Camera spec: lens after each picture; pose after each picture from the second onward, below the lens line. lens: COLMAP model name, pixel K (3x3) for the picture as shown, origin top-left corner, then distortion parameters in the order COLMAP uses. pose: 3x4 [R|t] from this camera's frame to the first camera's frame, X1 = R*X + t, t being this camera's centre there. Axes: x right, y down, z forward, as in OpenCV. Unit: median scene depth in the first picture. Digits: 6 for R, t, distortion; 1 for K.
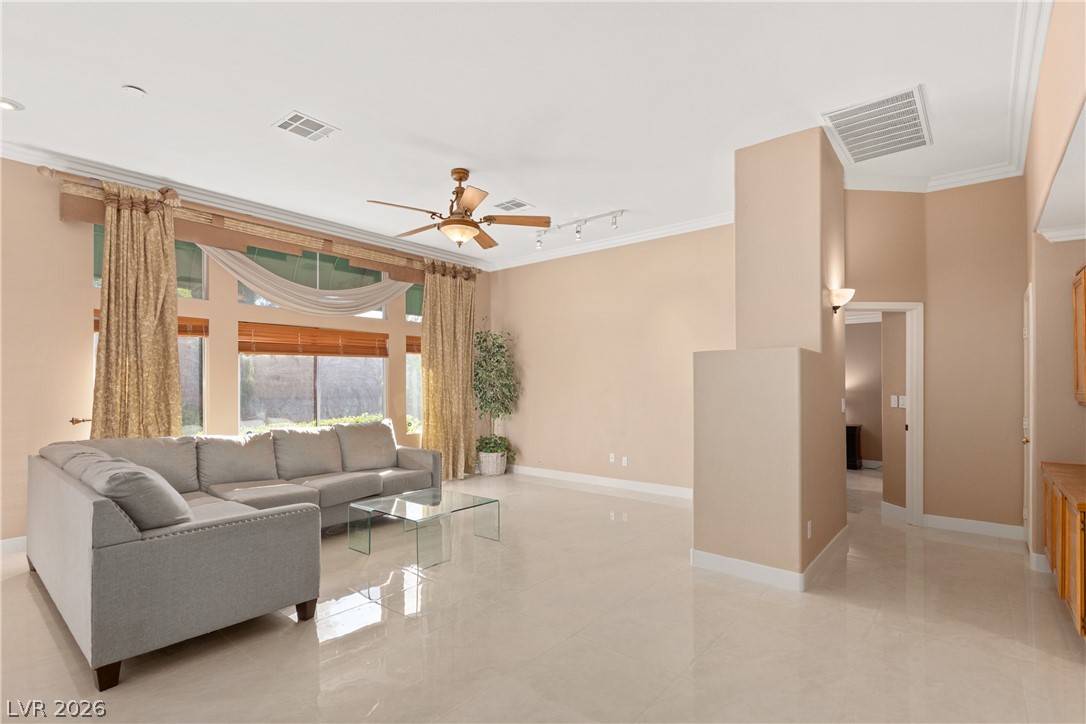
lens RADIAL K [[533.3, 0, 581.1], [0, 533.3, 384.3], [0, 0, 1]] dist [0.018505, -0.000673]
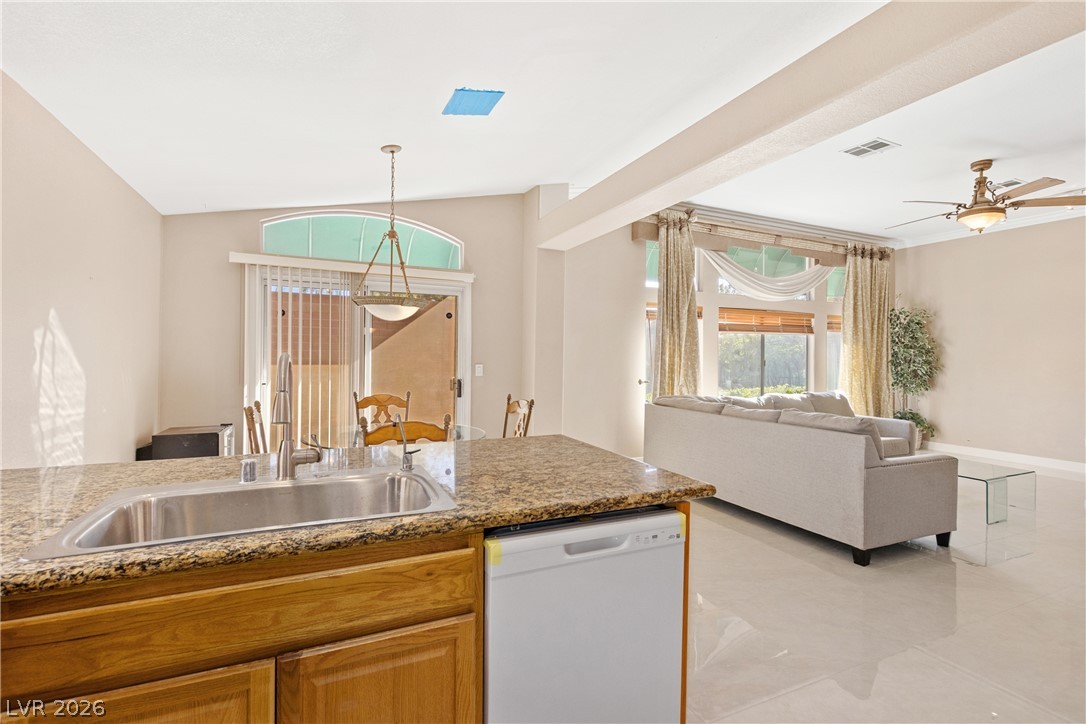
lens RADIAL K [[533.3, 0, 543.9], [0, 533.3, 356.8], [0, 0, 1]] dist [0.018505, -0.000673]
pose [[0.899569, 0.014848, -0.436525, -0.456685], [-0.016151, 0.999869, 0.000725, 0.004846], [0.436479, 0.006398, 0.899692, -0.302995]]
